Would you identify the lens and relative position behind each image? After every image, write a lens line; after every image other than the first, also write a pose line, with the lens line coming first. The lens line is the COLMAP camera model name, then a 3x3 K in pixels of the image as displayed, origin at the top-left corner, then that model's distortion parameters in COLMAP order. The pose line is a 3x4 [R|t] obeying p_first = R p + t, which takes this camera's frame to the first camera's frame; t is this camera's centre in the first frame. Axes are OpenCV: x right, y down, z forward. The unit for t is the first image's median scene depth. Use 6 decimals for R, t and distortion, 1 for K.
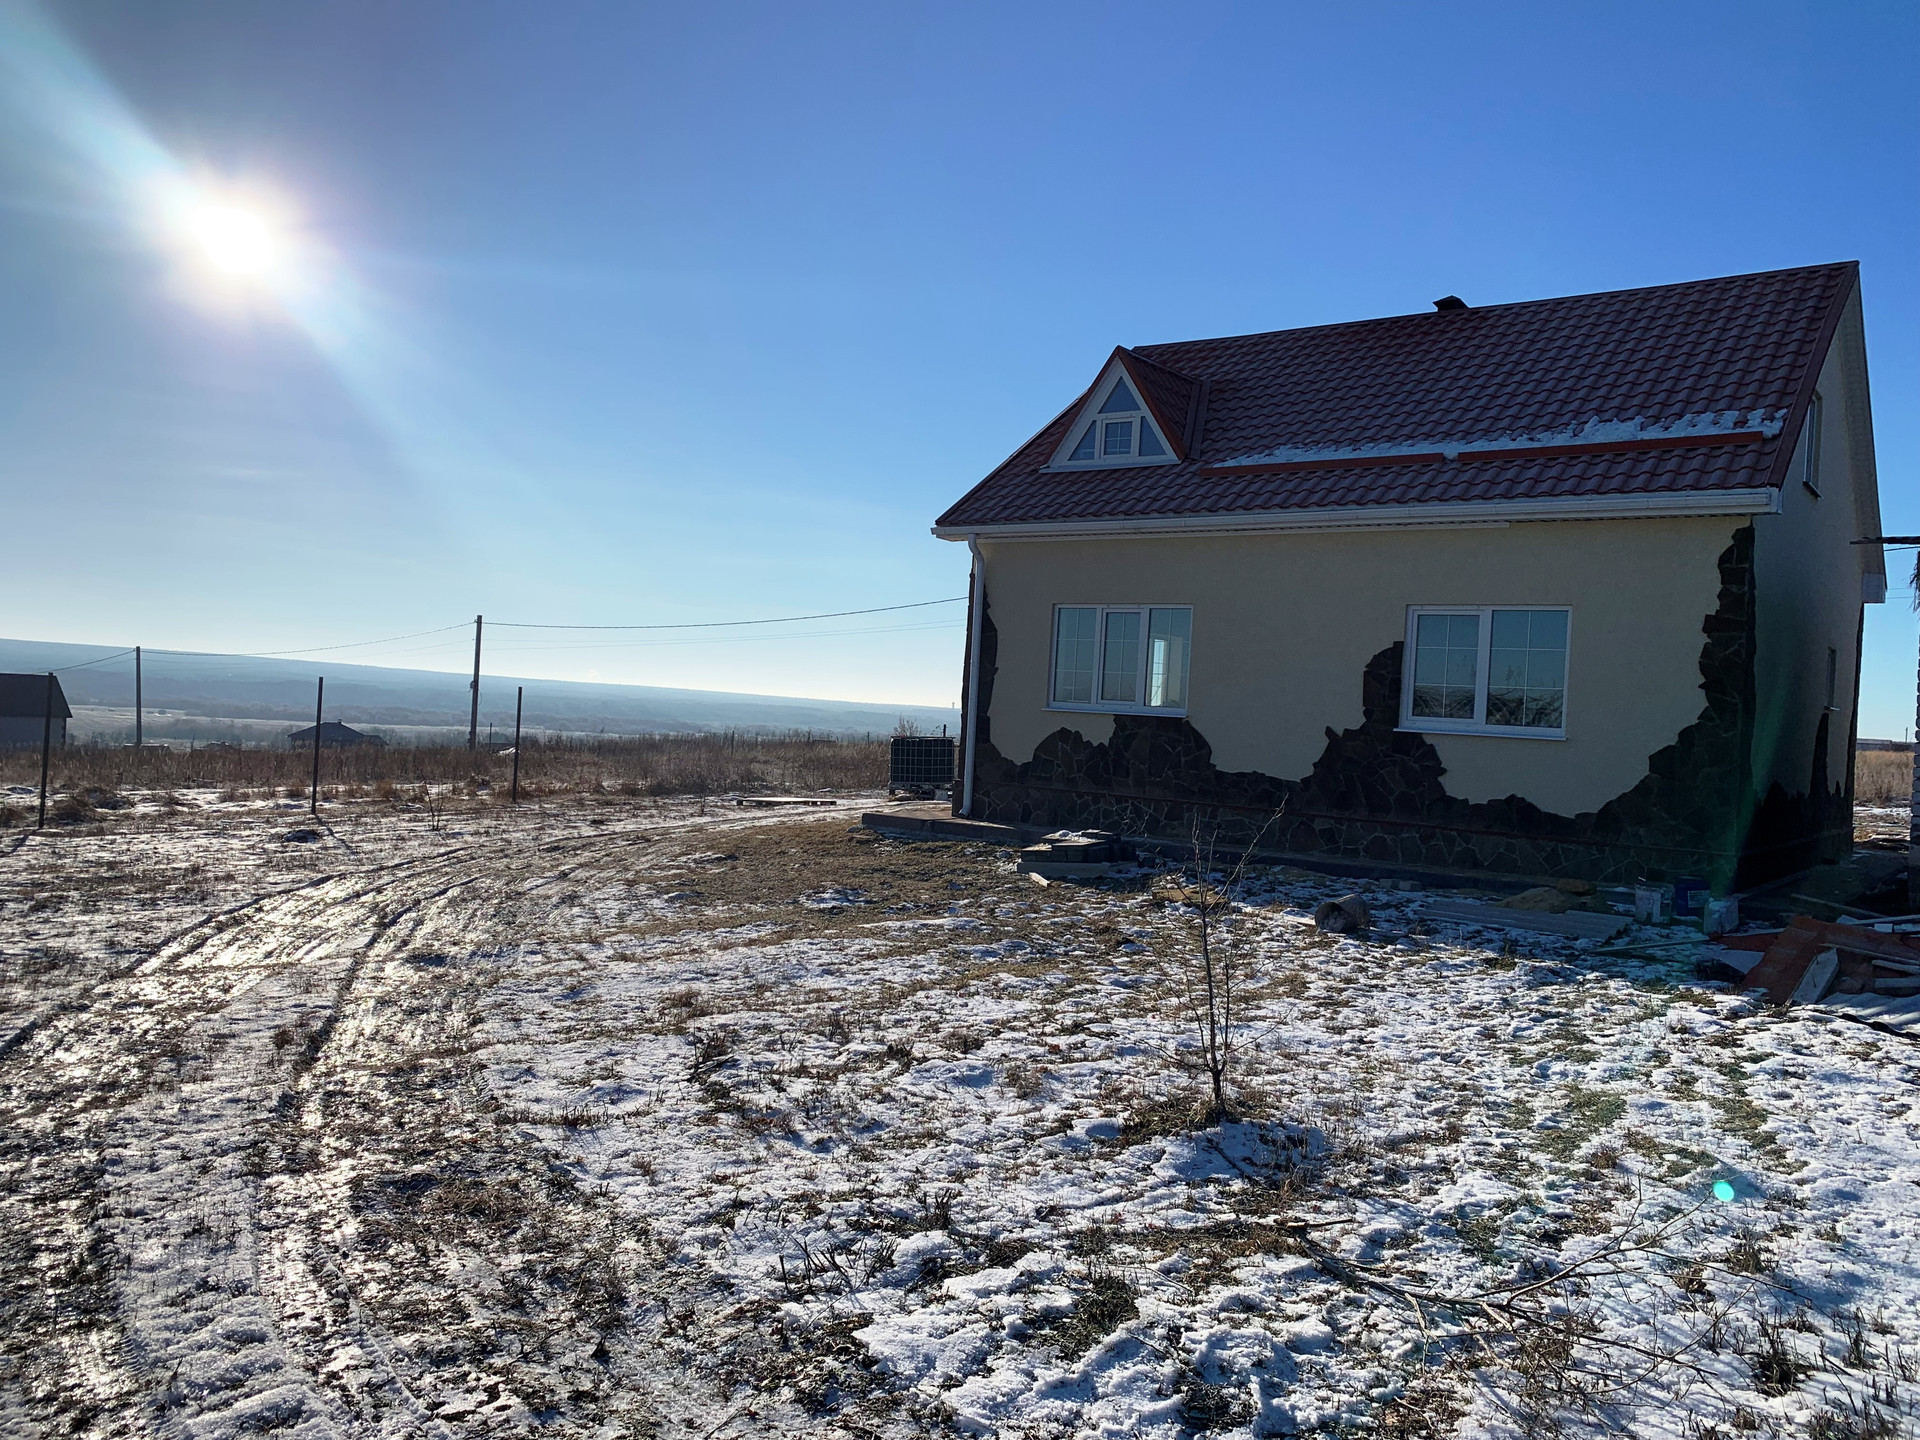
lens RADIAL K [[1453.8, 0, 963.4], [0, 1453.8, 708.6], [0, 0, 1]] dist [0.039646, -0.004658]
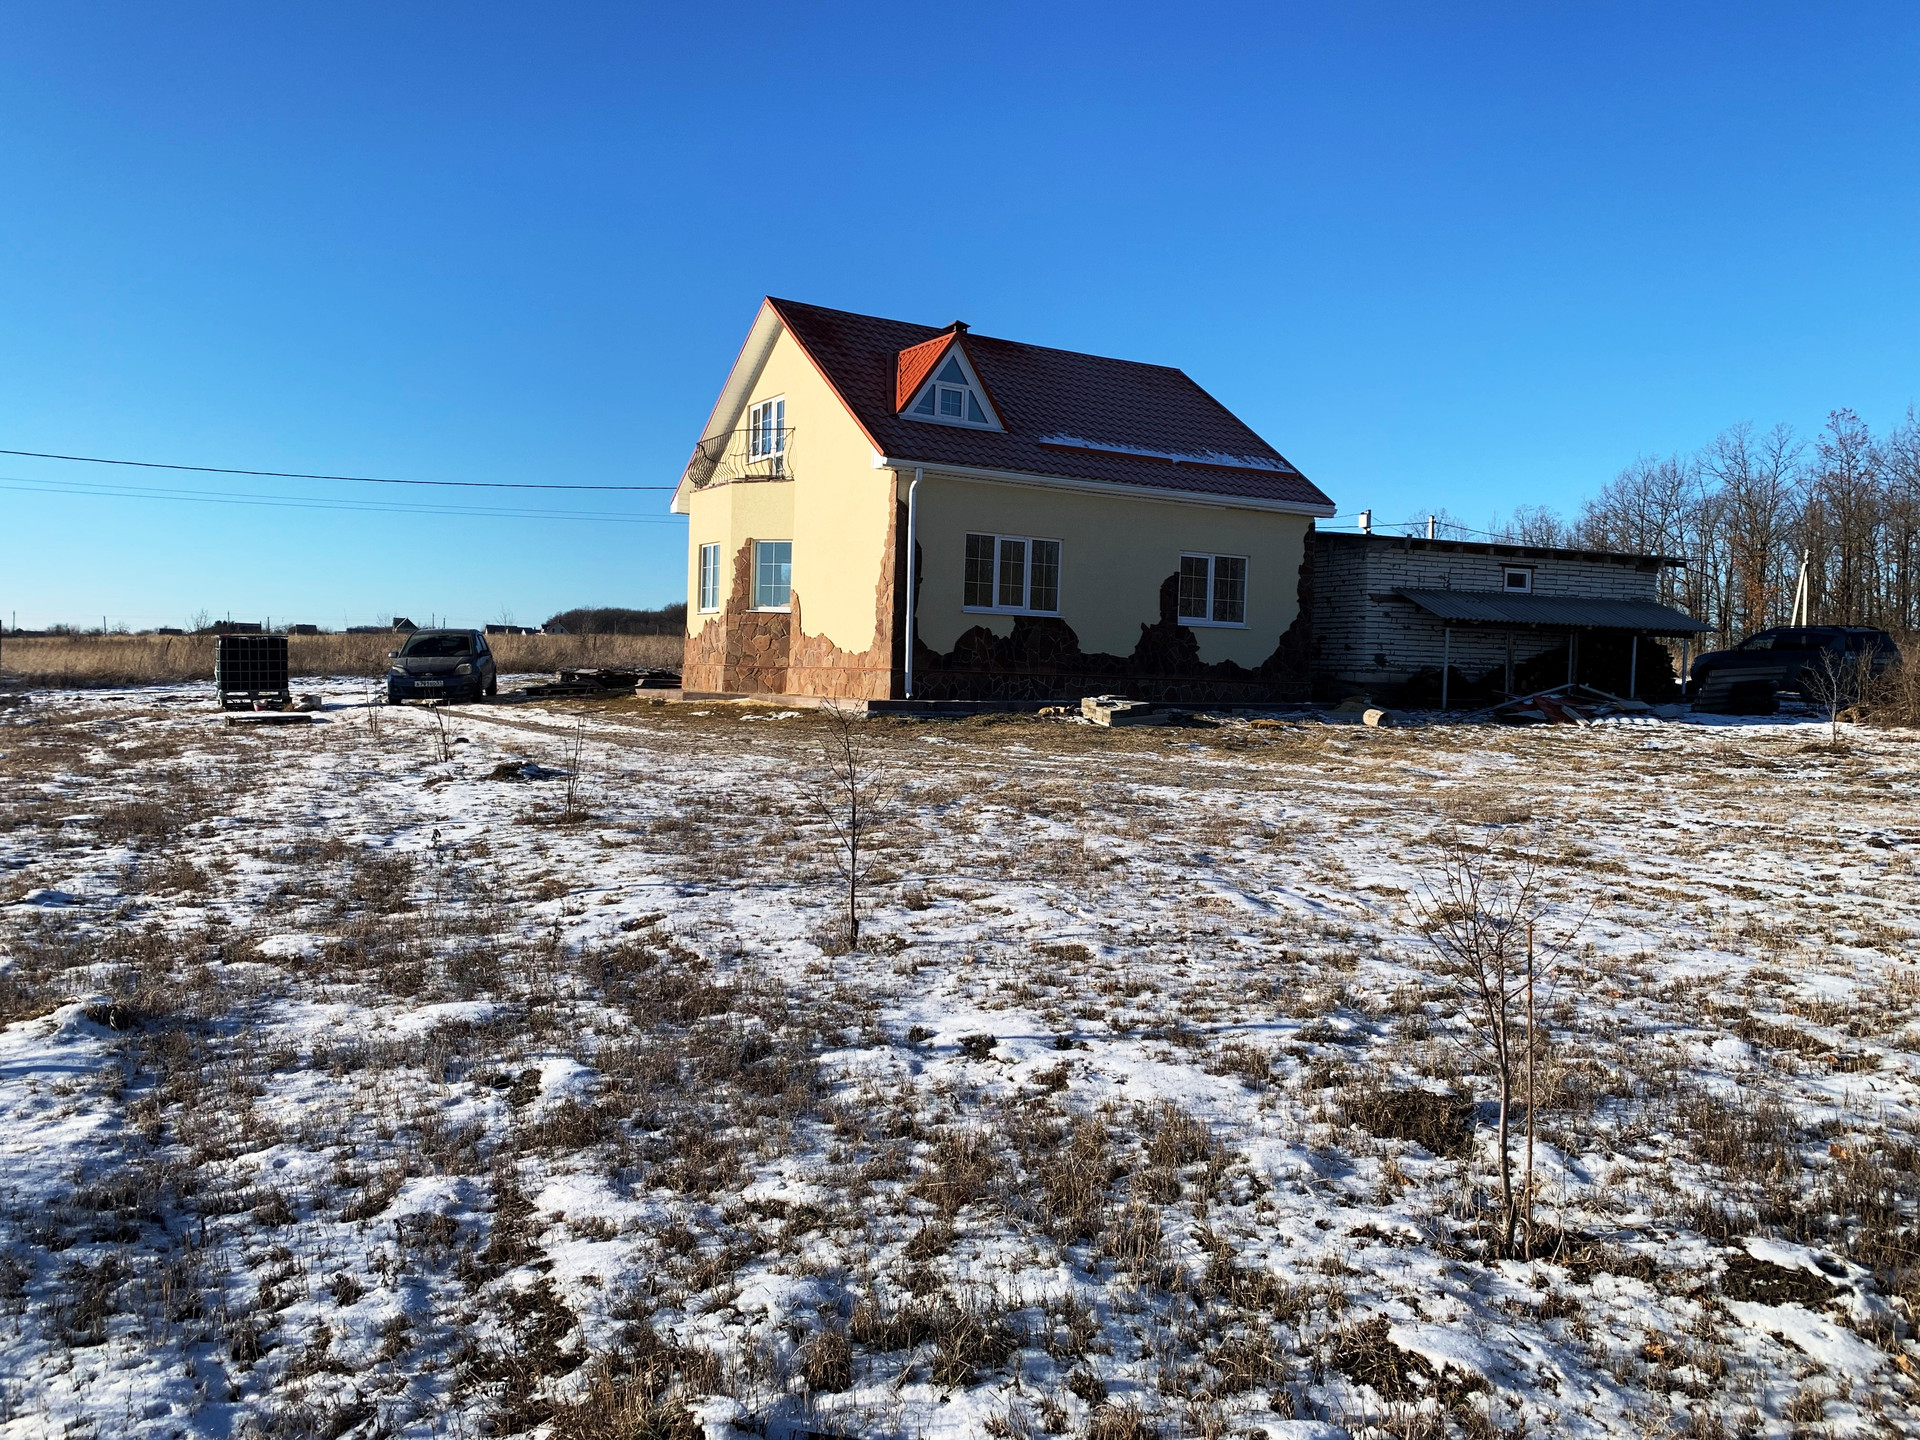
lens RADIAL K [[1425.4, 0, 960.0], [0, 1425.4, 720.0], [0, 0, 1]] dist [0.073691, -0.000919]
pose [[0.368639, -0.064818, 0.927310, -1.202904], [-0.001048, 0.997536, 0.070144, 0.008387], [-0.929572, -0.026830, 0.367663, 0.564720]]
